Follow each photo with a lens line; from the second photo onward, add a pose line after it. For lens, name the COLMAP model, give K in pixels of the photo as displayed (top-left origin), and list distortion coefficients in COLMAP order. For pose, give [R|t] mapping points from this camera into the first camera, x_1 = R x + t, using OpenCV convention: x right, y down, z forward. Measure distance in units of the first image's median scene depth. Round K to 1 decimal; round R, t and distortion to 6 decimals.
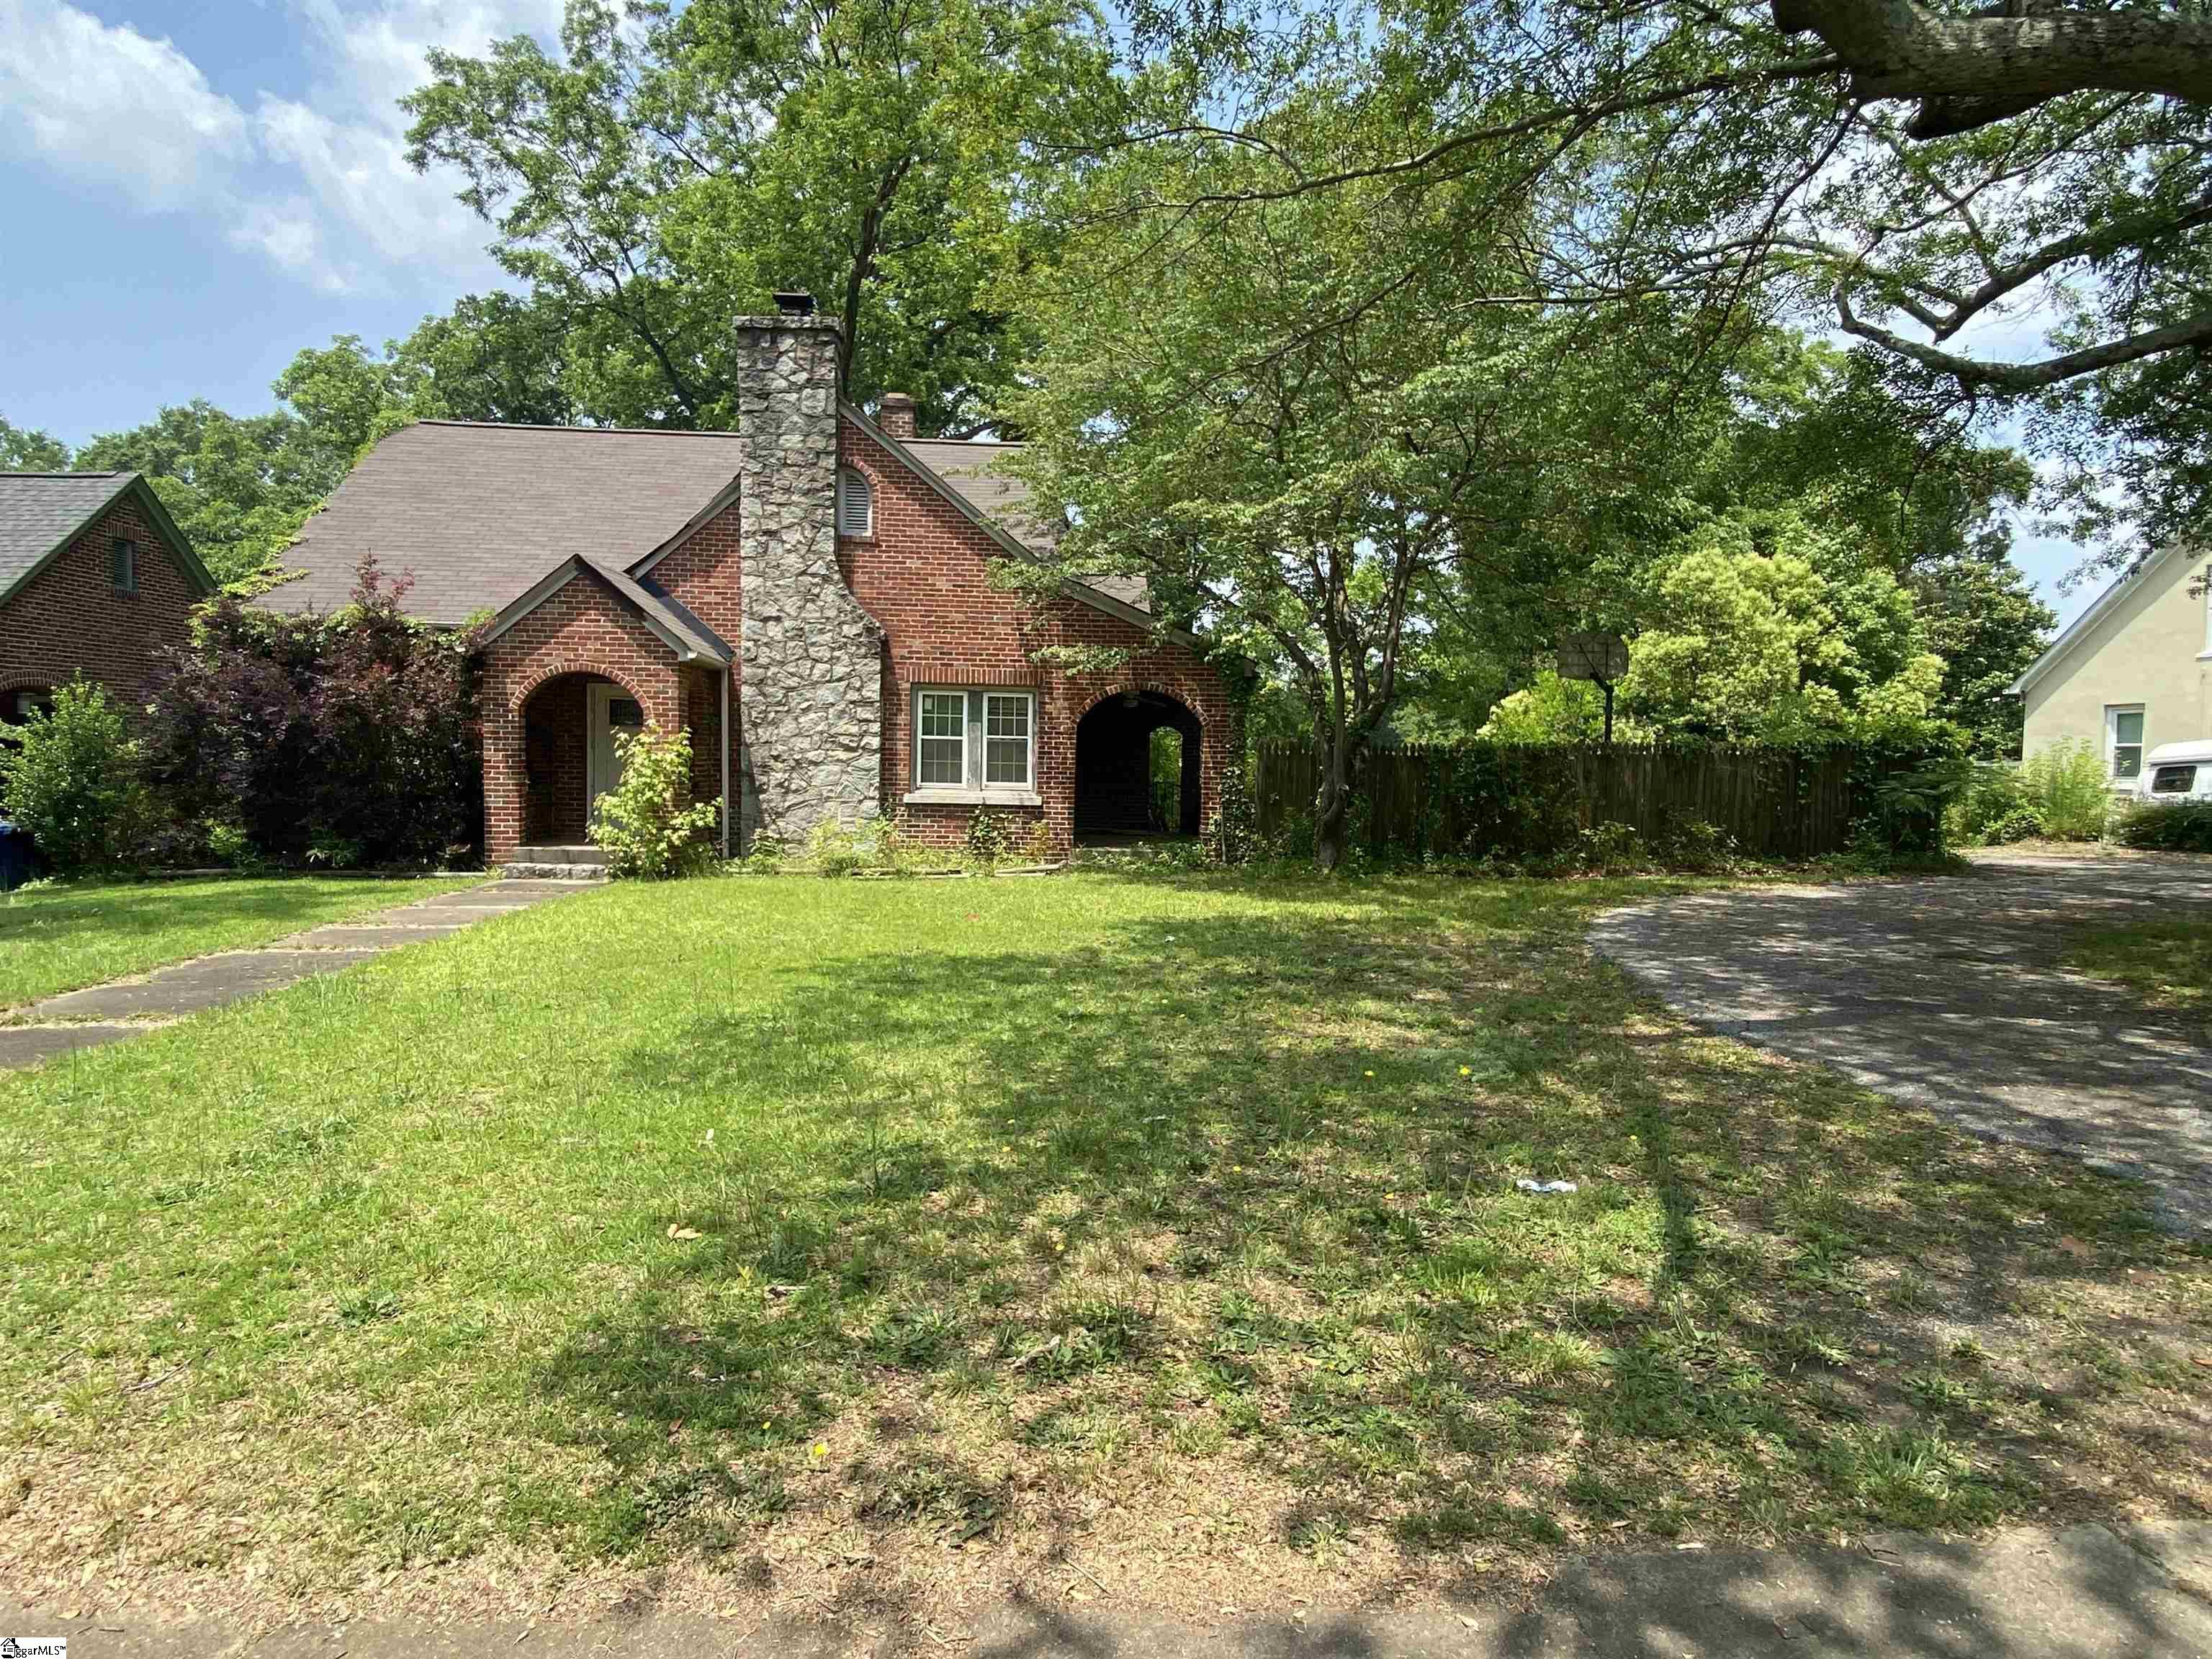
lens RADIAL K [[1171.1, 0, 1103.7], [0, 1171.1, 834.5], [0, 0, 1]] dist [0.047746, -0.065881]
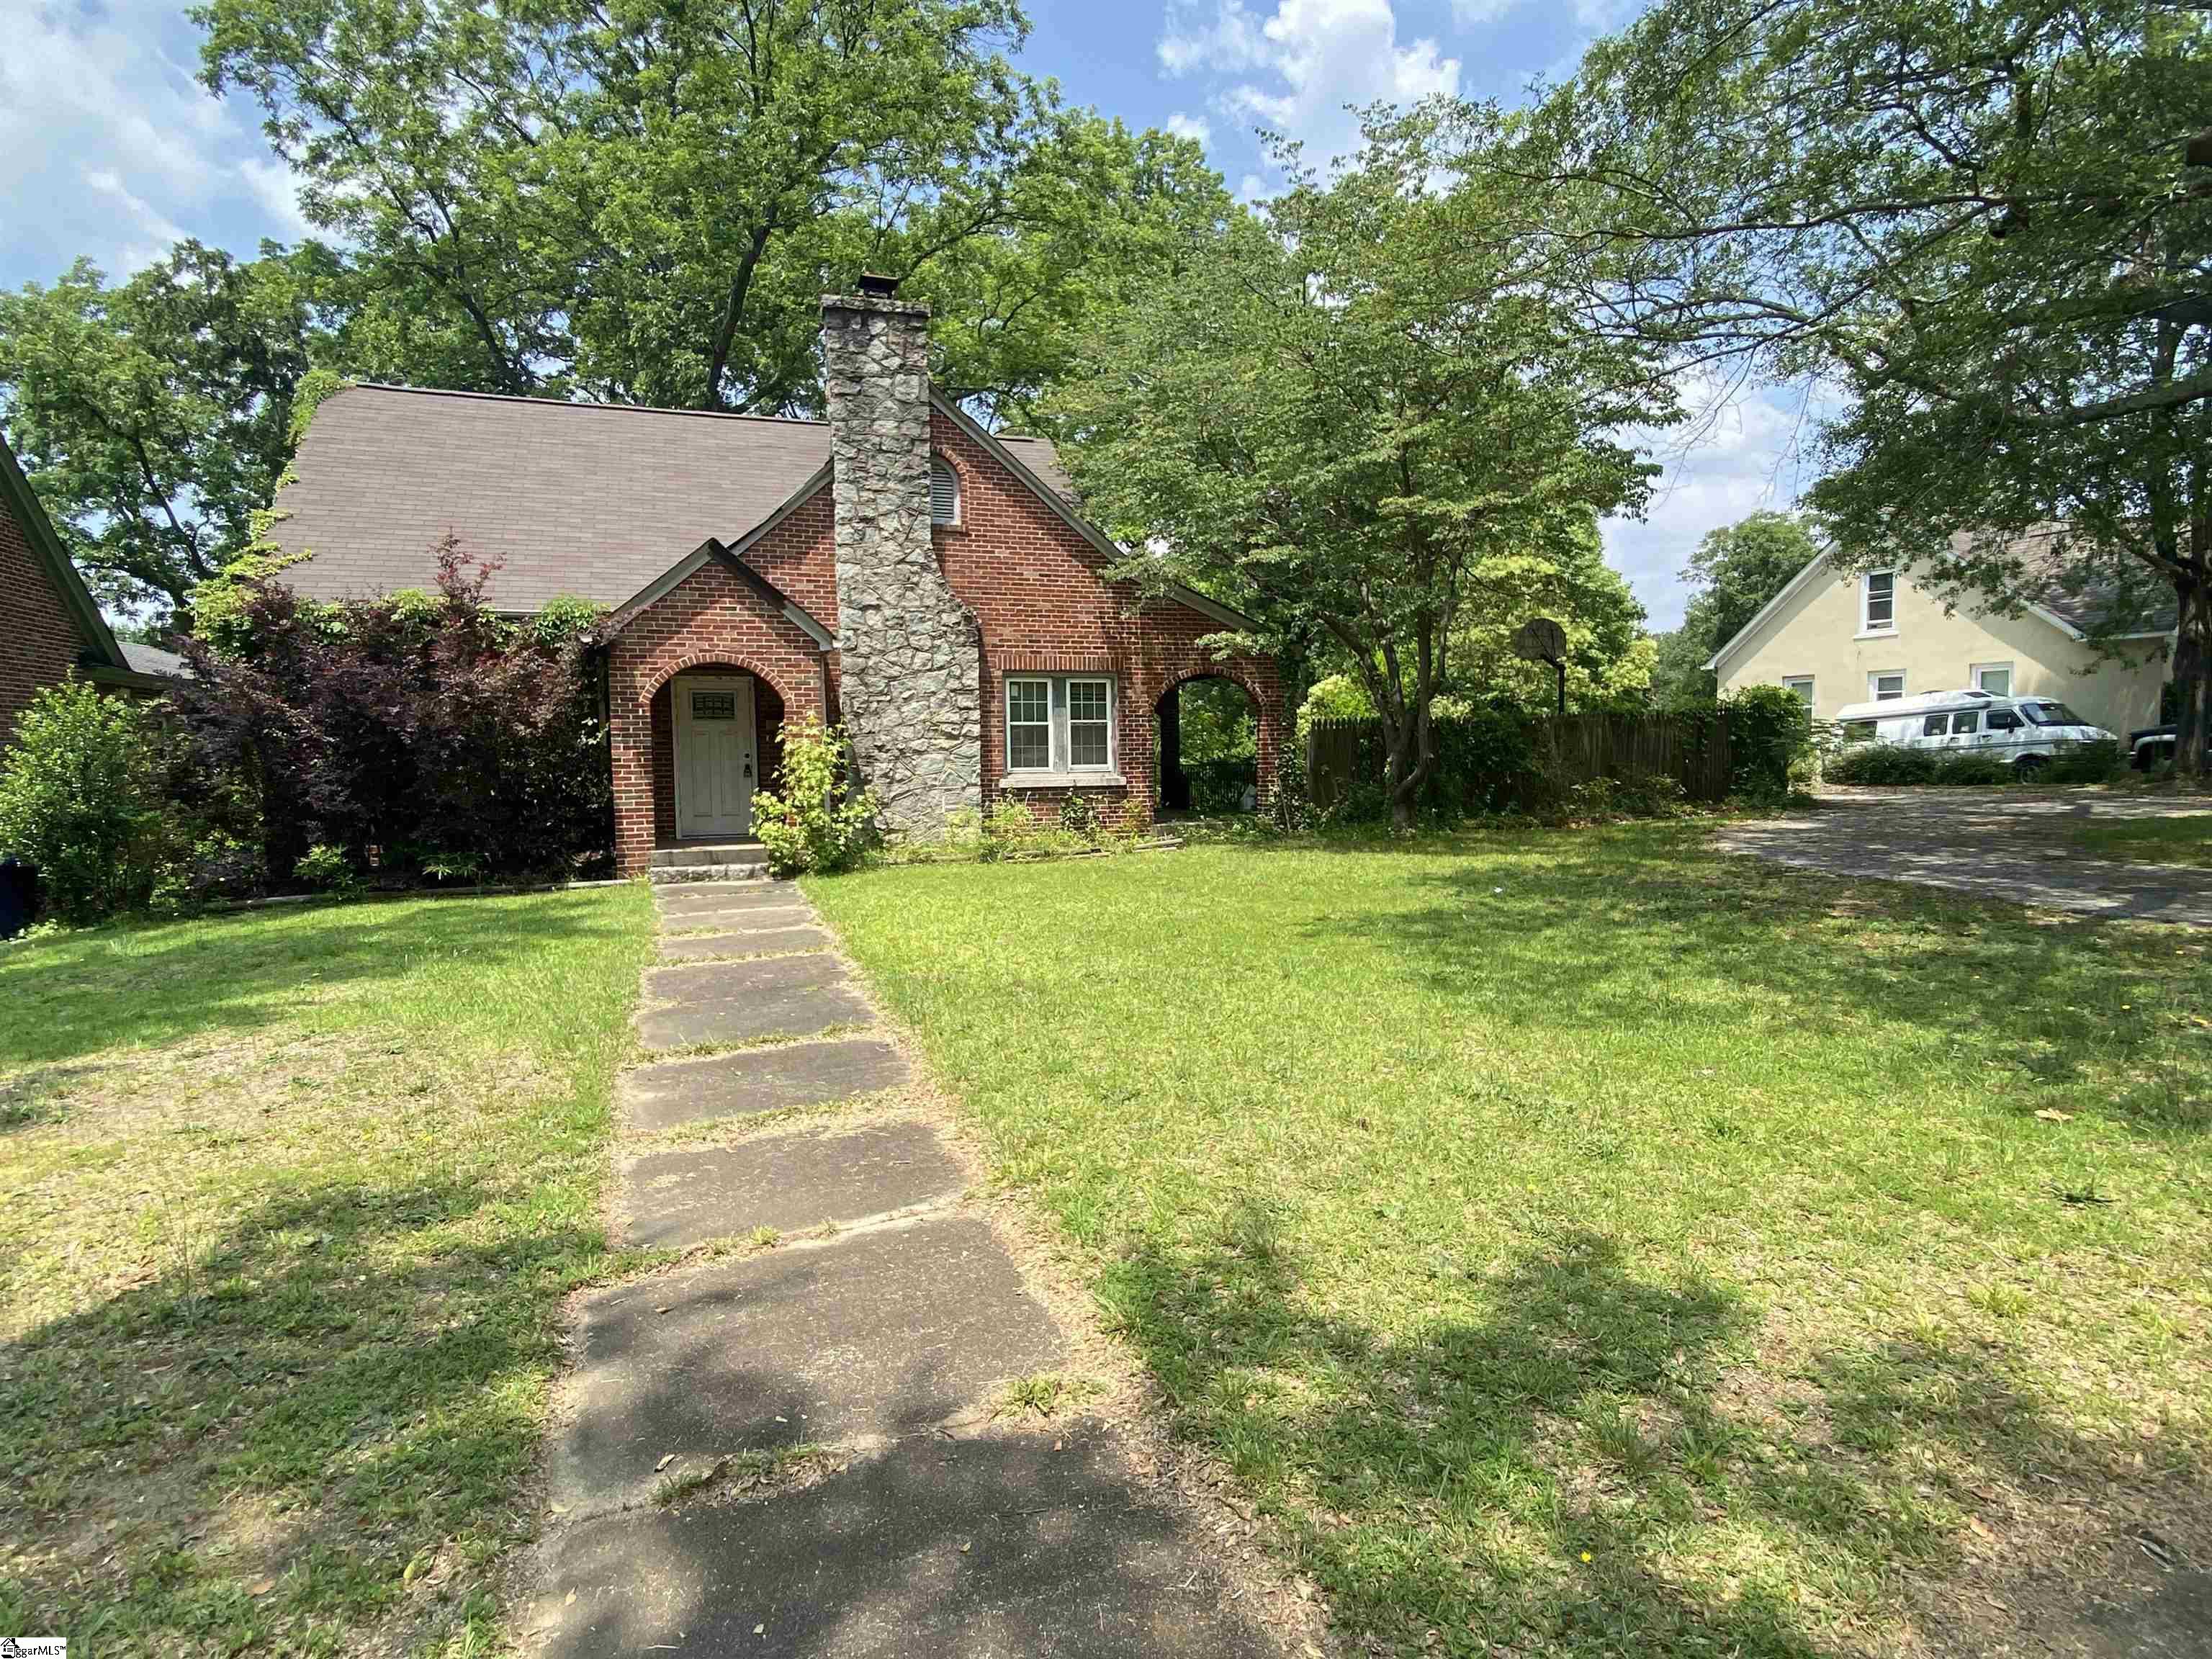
lens RADIAL K [[1113.3, 0, 1104.9], [0, 1113.3, 842.5], [0, 0, 1]] dist [0.034779, -0.036883]
pose [[0.960901, -0.056205, 0.271128, -0.357427], [0.050391, 0.998327, 0.028366, -0.002730], [-0.272269, -0.013595, 0.962125, 0.040709]]
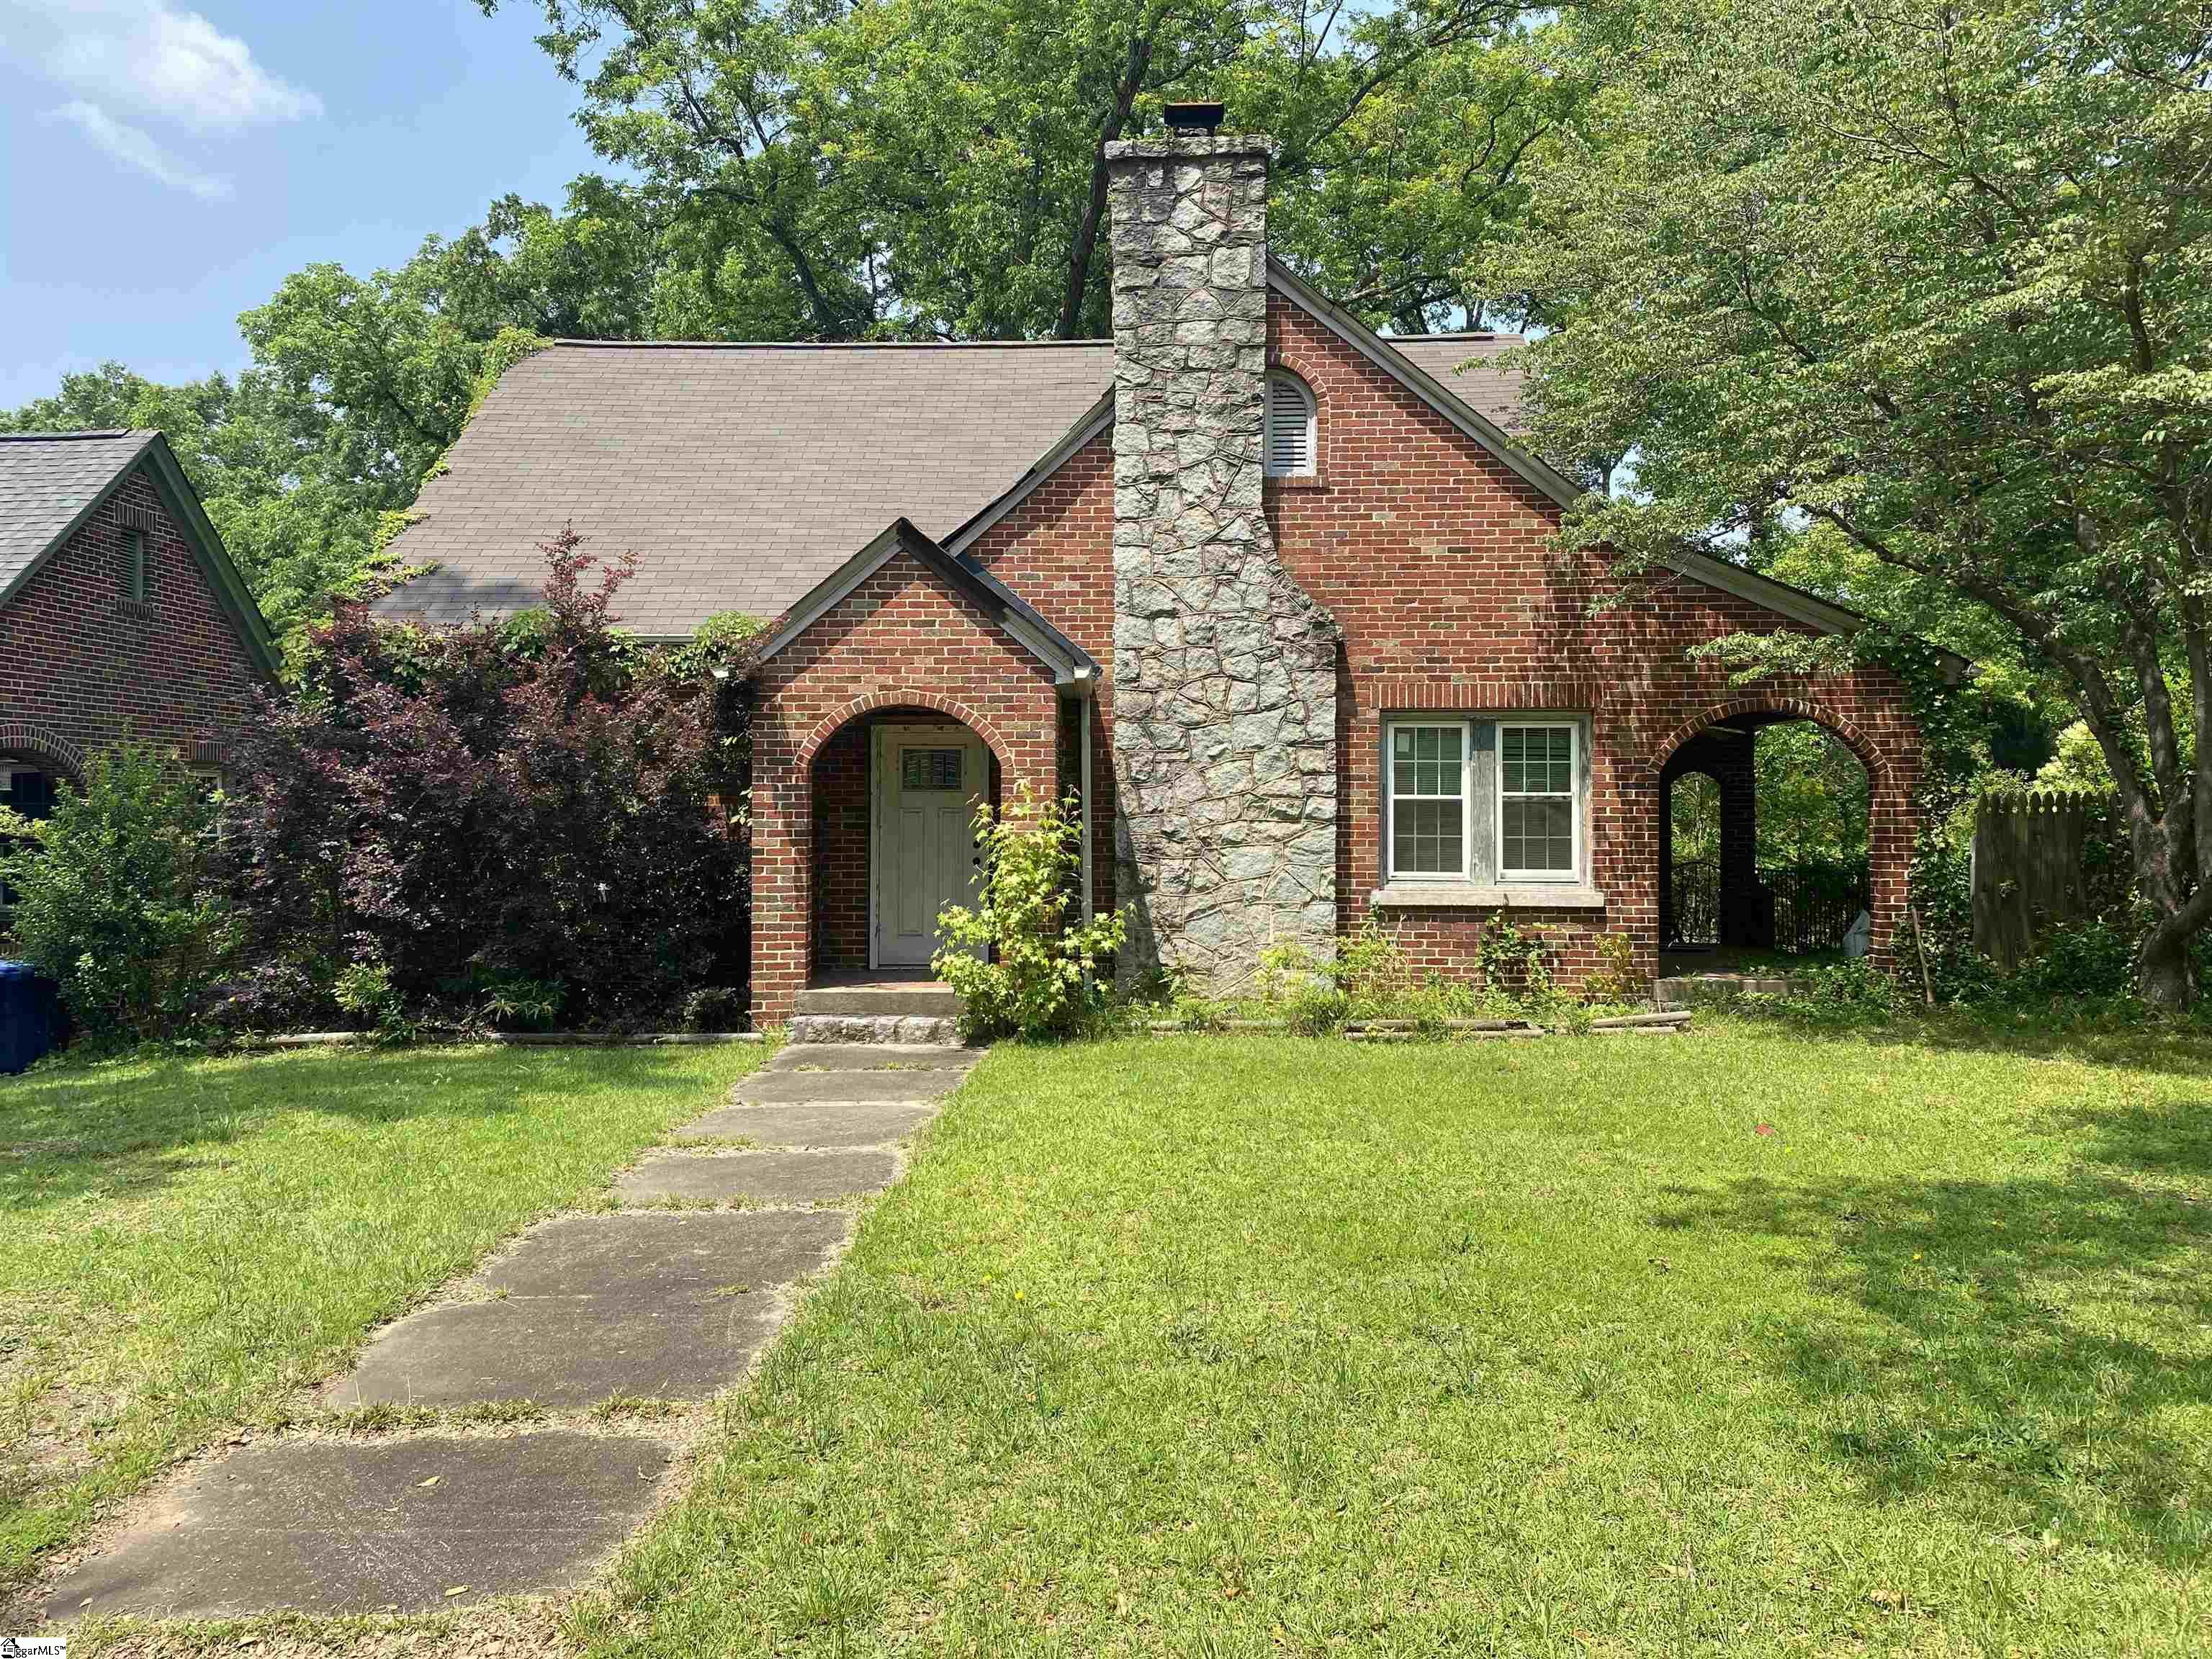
lens RADIAL K [[1654.0, 0, 1102.0], [0, 1654.0, 796.9], [0, 0, 1]] dist [0.168632, -0.422562]
pose [[0.995415, -0.021077, -0.093303, -0.233589], [0.013507, 0.996620, -0.081034, -0.015600], [0.094695, 0.079402, 0.992335, 0.130667]]
